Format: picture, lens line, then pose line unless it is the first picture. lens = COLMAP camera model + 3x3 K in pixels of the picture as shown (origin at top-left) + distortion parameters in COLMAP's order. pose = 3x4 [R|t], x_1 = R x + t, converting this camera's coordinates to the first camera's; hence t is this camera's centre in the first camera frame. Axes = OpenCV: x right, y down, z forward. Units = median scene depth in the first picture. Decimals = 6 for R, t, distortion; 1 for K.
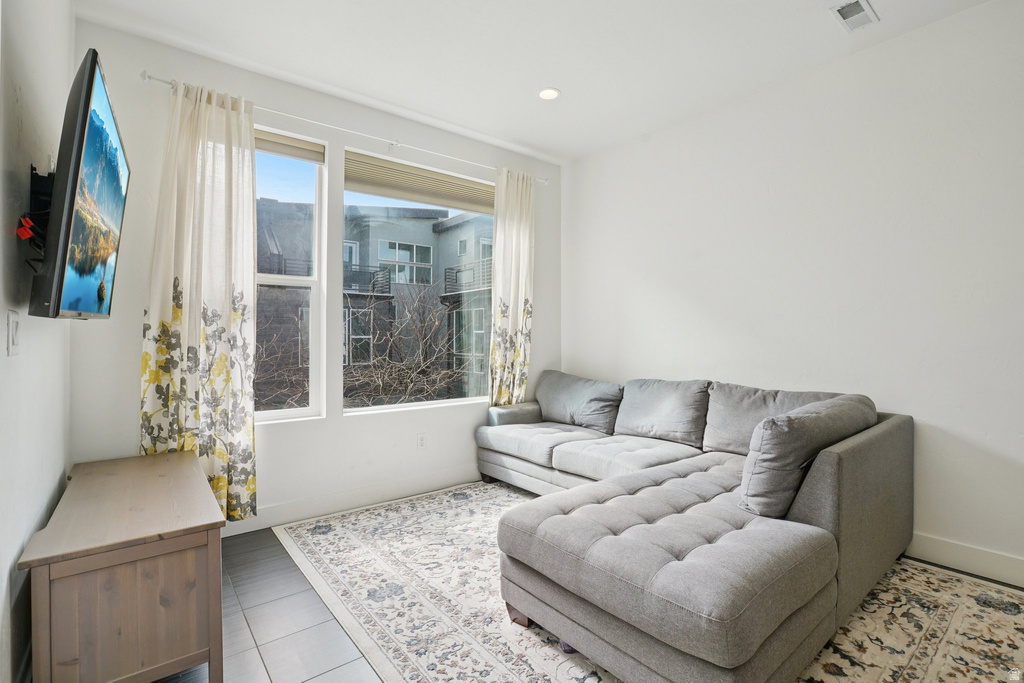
lens RADIAL K [[479.0, 0, 506.0], [0, 479.0, 338.4], [0, 0, 1]] dist [-0.013772, 0.000698]
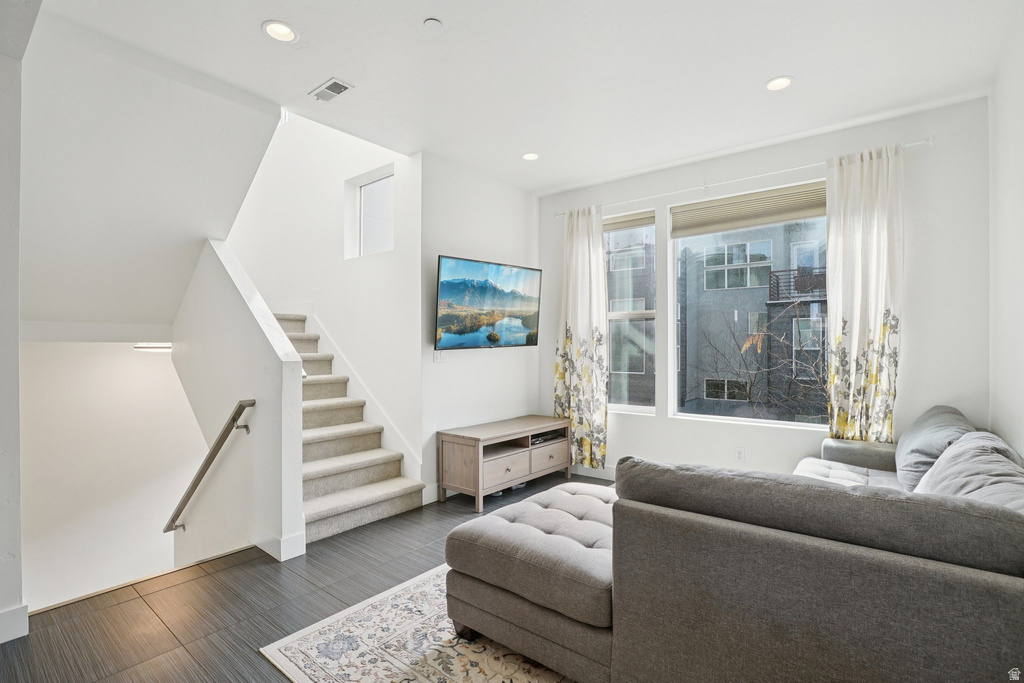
lens RADIAL K [[476.3, 0, 513.8], [0, 476.3, 352.8], [0, 0, 1]] dist [-0.060371, 0.020083]
pose [[0.226625, 0.014019, -0.973881, 0.896459], [-0.000548, 0.999898, 0.014266, -0.031625], [0.973982, -0.002700, 0.226610, 0.351673]]
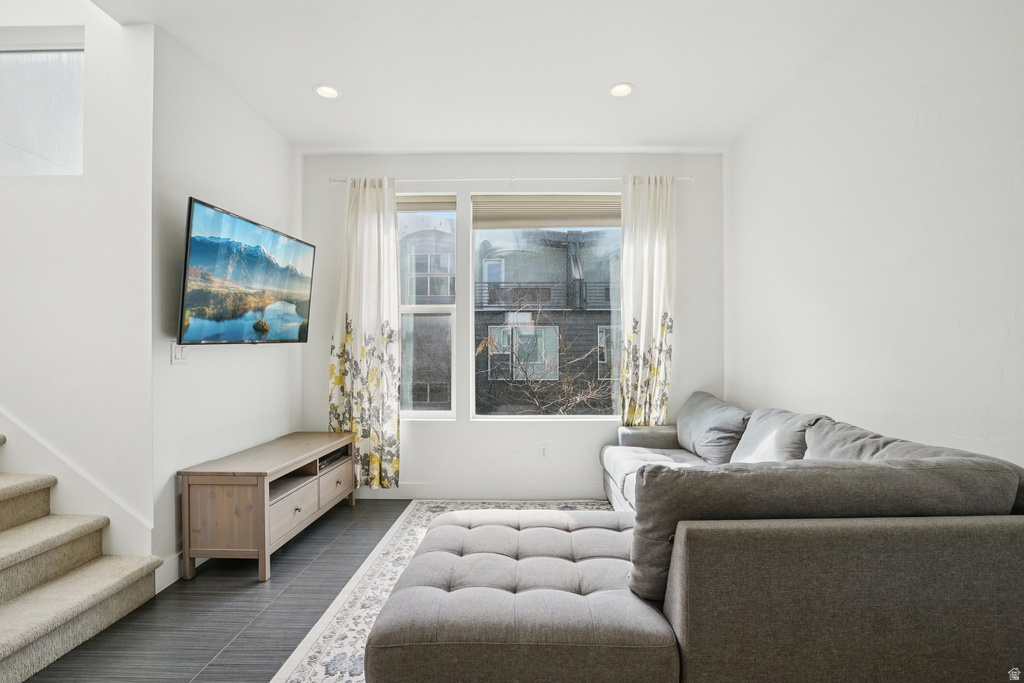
lens RADIAL K [[473.9, 0, 522.3], [0, 473.9, 355.7], [0, 0, 1]] dist [-0.049248, 0.014436]
pose [[0.780511, 0.005378, -0.625119, 0.557258], [-0.001974, 0.999979, 0.006139, -0.006754], [0.625139, -0.003557, 0.780505, 0.184640]]
